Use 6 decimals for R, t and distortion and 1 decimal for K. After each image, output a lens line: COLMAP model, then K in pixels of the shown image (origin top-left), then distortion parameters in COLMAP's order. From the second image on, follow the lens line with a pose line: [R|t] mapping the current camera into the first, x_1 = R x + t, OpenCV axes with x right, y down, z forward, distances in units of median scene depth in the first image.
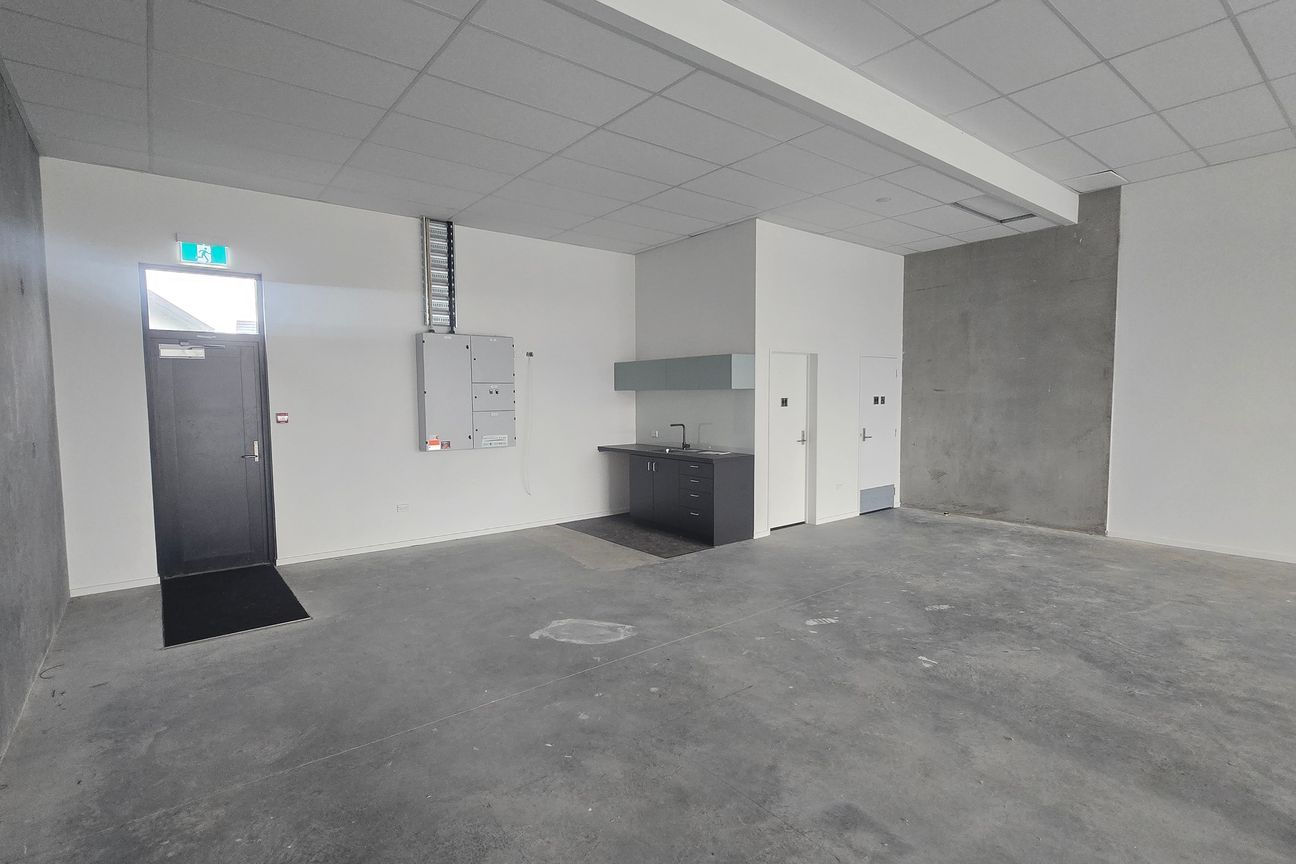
lens RADIAL K [[620.5, 0, 643.9], [0, 620.5, 439.0], [0, 0, 1]] dist [-0.001465, -0.000752]
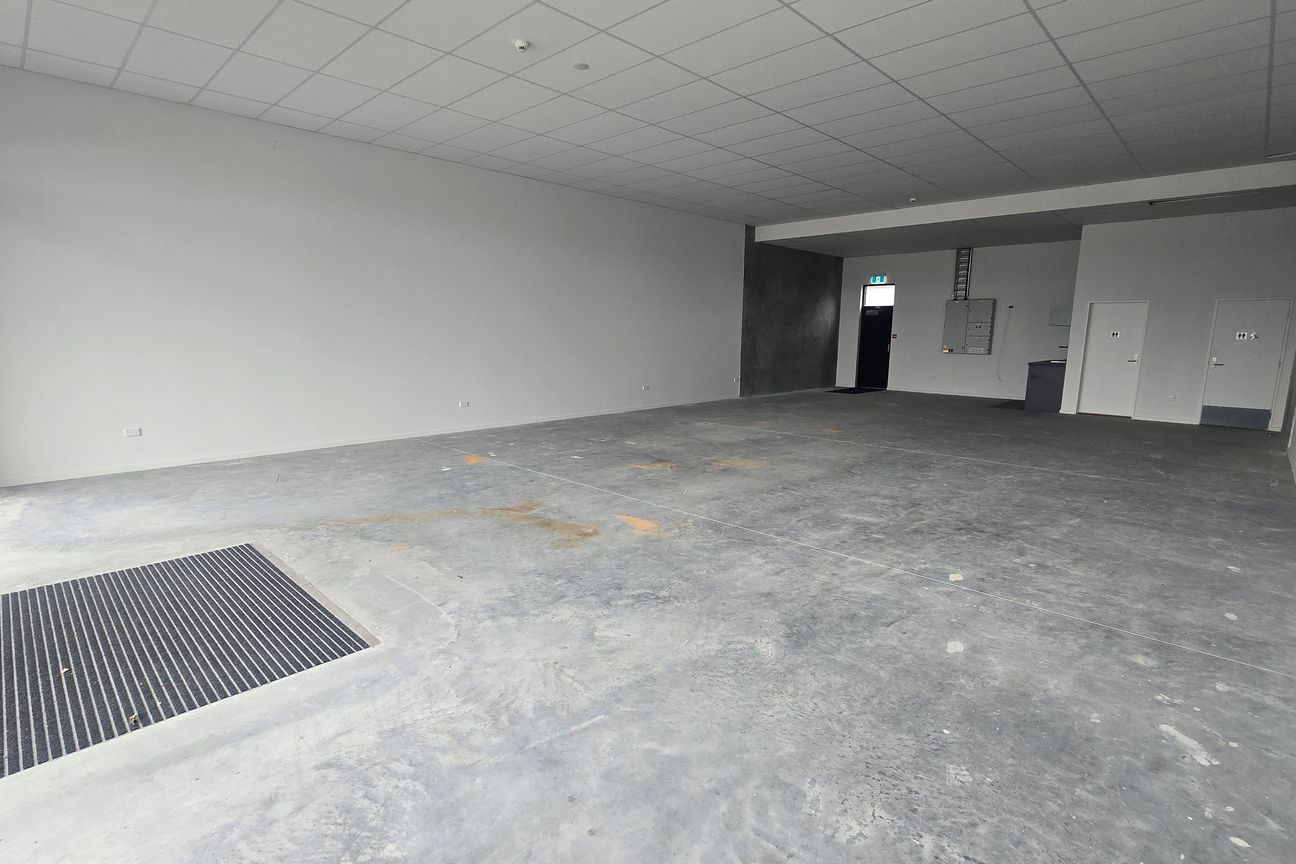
lens RADIAL K [[620.5, 0, 643.9], [0, 620.5, 439.0], [0, 0, 1]] dist [-0.001465, -0.000752]
pose [[0.134066, 0.181493, -0.974211, 2.036465], [-0.079151, 0.981906, 0.172035, 0.029226], [0.987806, 0.054045, 0.146006, -0.476326]]
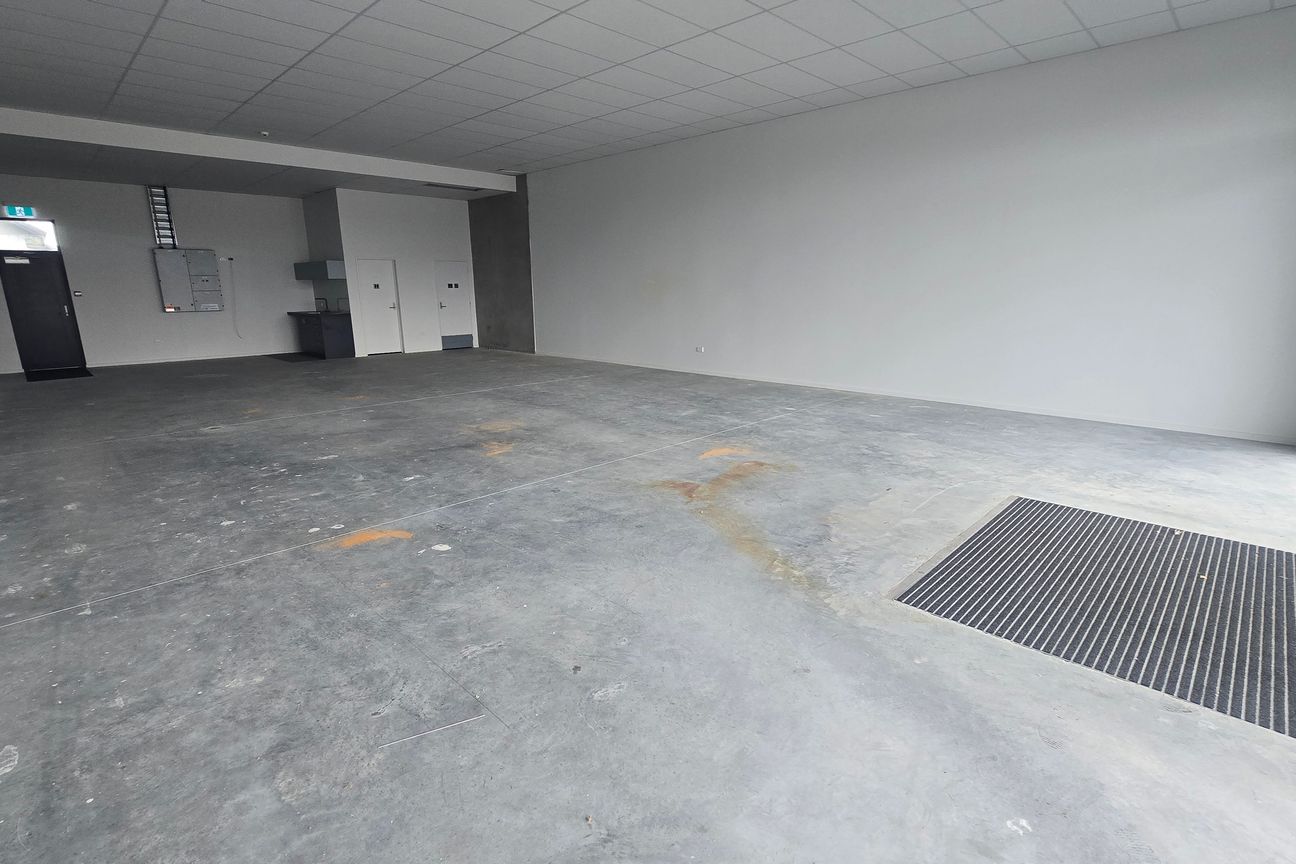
lens RADIAL K [[620.5, 0, 643.9], [0, 620.5, 439.0], [0, 0, 1]] dist [-0.001465, -0.000752]
pose [[0.992974, -0.027475, 0.115096, 1.010109], [0.007241, 0.984955, 0.172657, 0.097724], [-0.118108, -0.170611, 0.978234, -1.281898]]
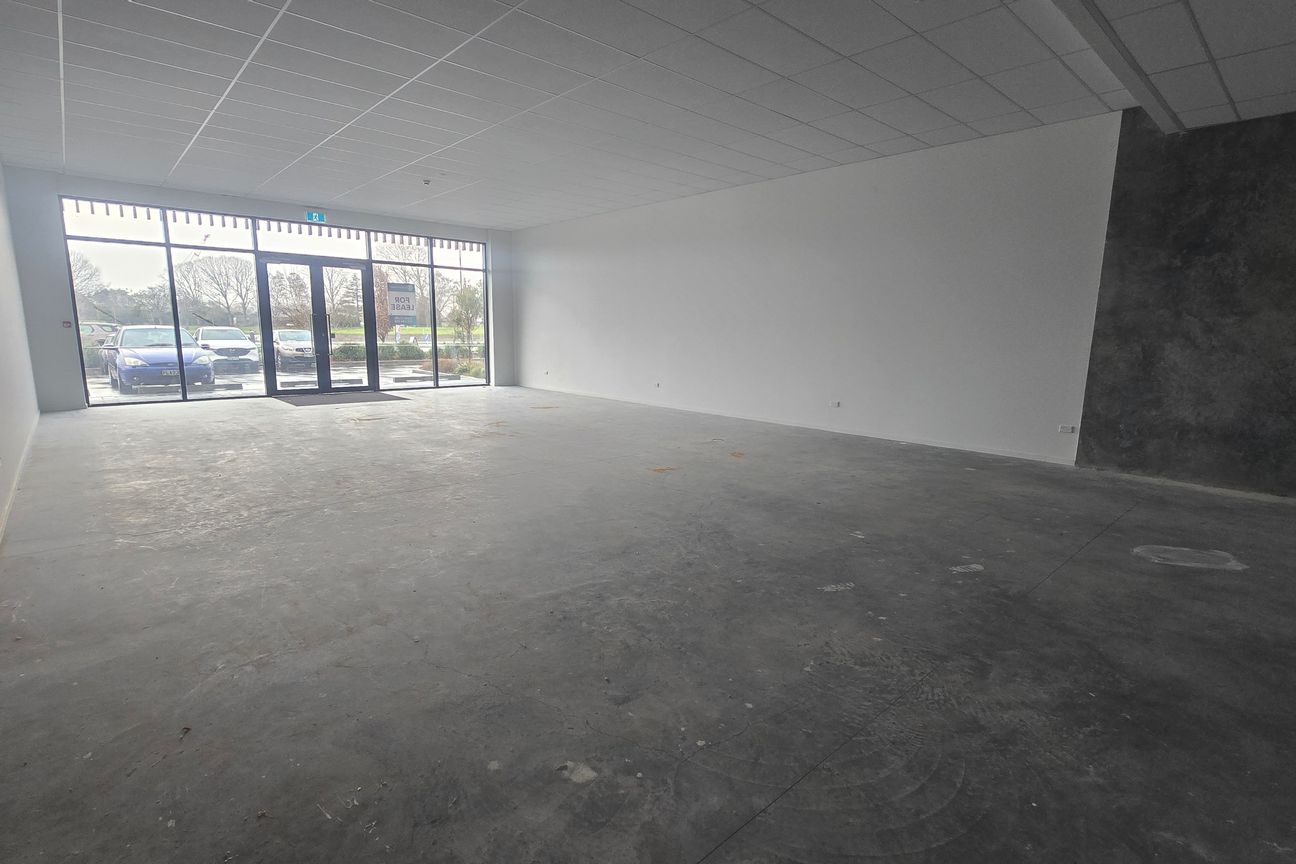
lens RADIAL K [[620.5, 0, 643.9], [0, 620.5, 439.0], [0, 0, 1]] dist [-0.001465, -0.000752]
pose [[-0.997606, 0.004113, -0.069035, 0.613705], [-0.012961, 0.969422, 0.245059, -0.078309], [0.067932, 0.245367, -0.967047, 1.346855]]
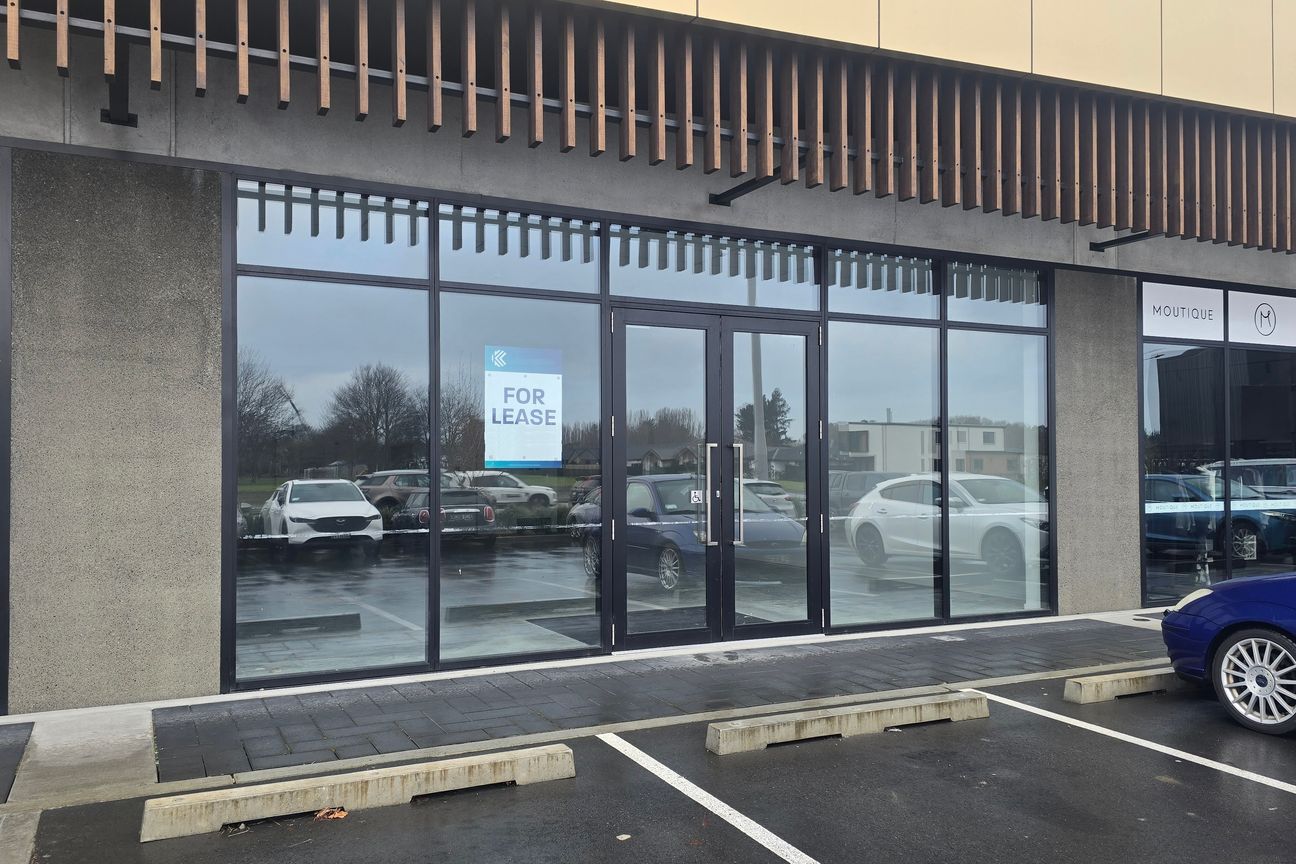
lens RADIAL K [[1153.0, 0, 648.0], [0, 1153.0, 432.0], [0, 0, 1]] dist [-0.000202, -0.000177]
pose [[-0.988127, 0.011165, 0.153234, 1.474830], [0.018547, 0.998731, 0.046832, -0.054613], [-0.152517, 0.049118, -0.987080, 0.602557]]
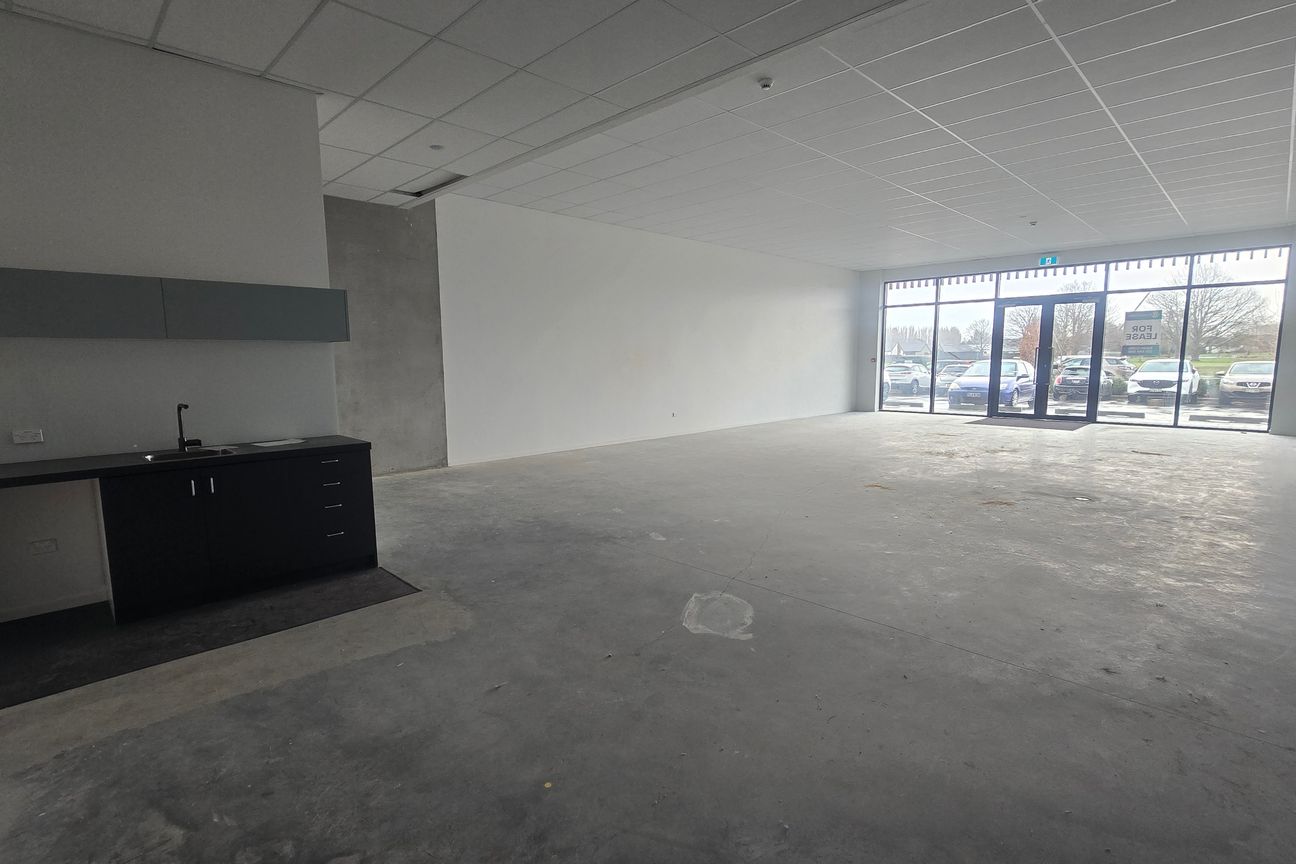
lens RADIAL K [[620.5, 0, 643.9], [0, 620.5, 439.0], [0, 0, 1]] dist [-0.001465, -0.000752]
pose [[-0.108612, -0.119907, 0.986826, -0.665534], [0.081044, 0.988326, 0.129010, -0.039887], [-0.990775, 0.093989, -0.097626, 0.843838]]
